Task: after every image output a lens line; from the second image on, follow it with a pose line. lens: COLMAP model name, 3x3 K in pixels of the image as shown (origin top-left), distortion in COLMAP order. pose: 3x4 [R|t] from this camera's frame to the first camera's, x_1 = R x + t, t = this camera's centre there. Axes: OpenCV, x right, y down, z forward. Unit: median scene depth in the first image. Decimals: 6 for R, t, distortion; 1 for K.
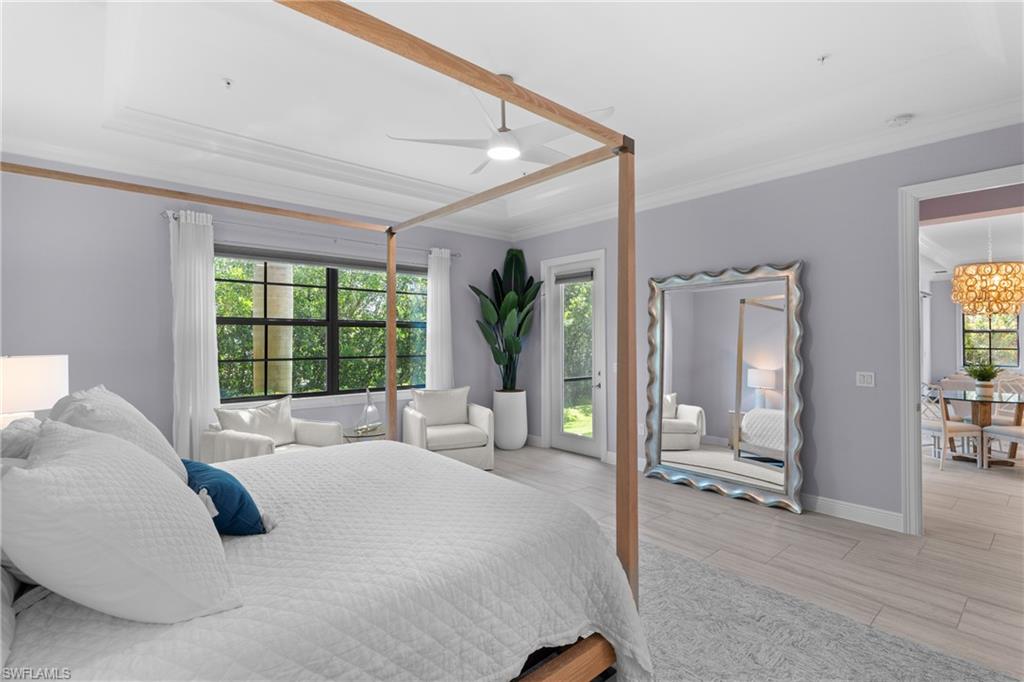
lens RADIAL K [[475.3, 0, 510.9], [0, 475.3, 338.4], [0, 0, 1]] dist [-0.000635, -0.000123]
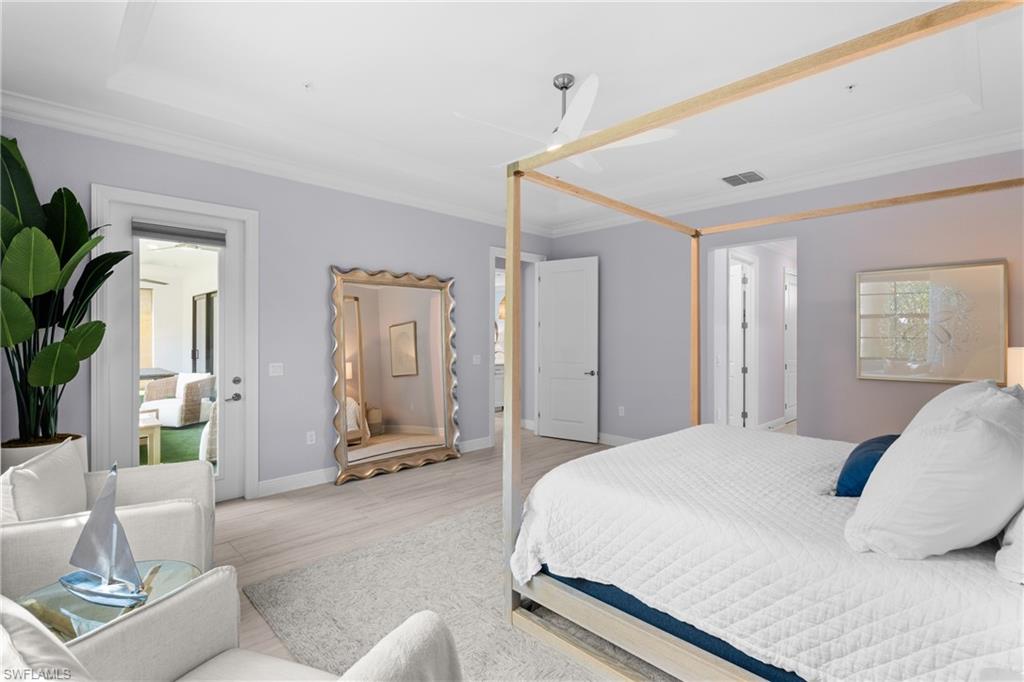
lens RADIAL K [[475.3, 0, 510.9], [0, 475.3, 338.4], [0, 0, 1]] dist [-0.000635, -0.000123]
pose [[-0.057869, -0.001391, 0.998323, -0.691805], [-0.003898, 0.999992, 0.001168, 0.009463], [-0.998317, -0.003824, -0.057874, 0.783707]]
